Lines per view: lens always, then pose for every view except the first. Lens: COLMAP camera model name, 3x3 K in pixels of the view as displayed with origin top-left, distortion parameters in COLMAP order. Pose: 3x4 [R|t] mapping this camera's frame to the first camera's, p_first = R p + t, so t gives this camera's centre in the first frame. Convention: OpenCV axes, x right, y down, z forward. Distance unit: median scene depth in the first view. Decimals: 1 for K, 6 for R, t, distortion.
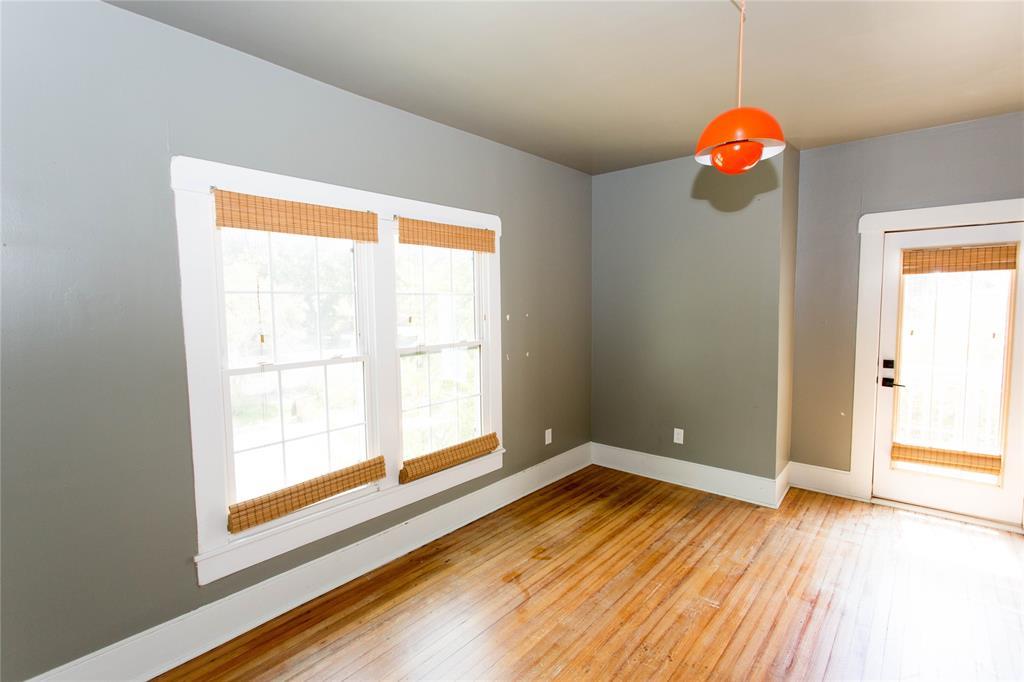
lens RADIAL K [[481.8, 0, 508.4], [0, 481.8, 341.4], [0, 0, 1]] dist [0.000731, 0.000384]
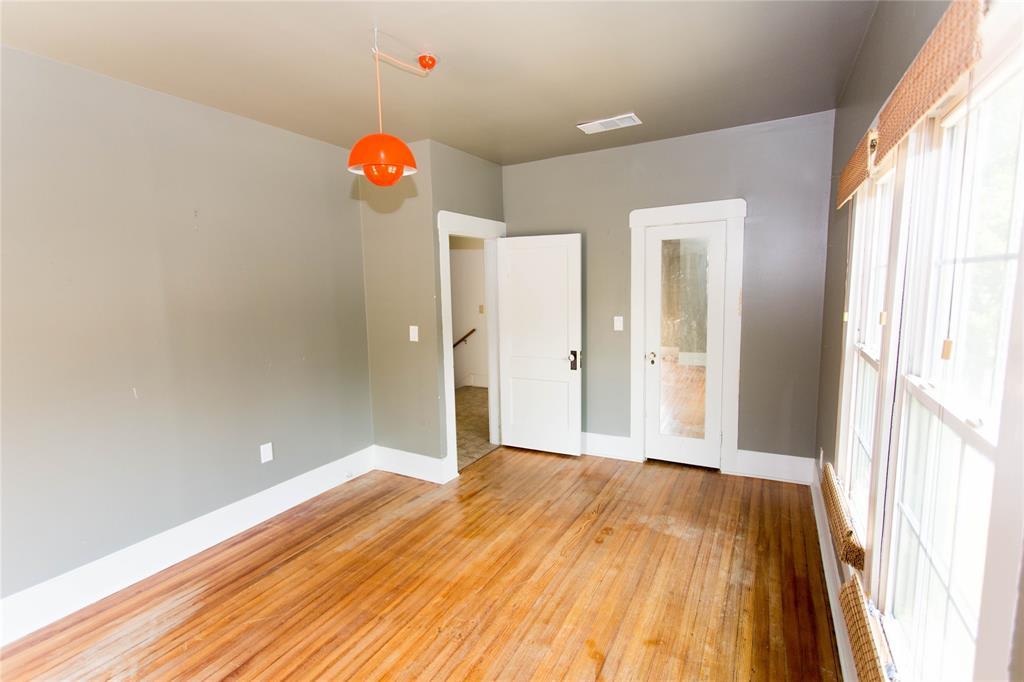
lens RADIAL K [[481.8, 0, 508.4], [0, 481.8, 341.4], [0, 0, 1]] dist [0.000731, 0.000384]
pose [[-0.976159, 0.057455, -0.209315, 0.352414], [0.014642, 0.979565, 0.200596, -0.162126], [0.216563, 0.192749, -0.957052, 1.819540]]
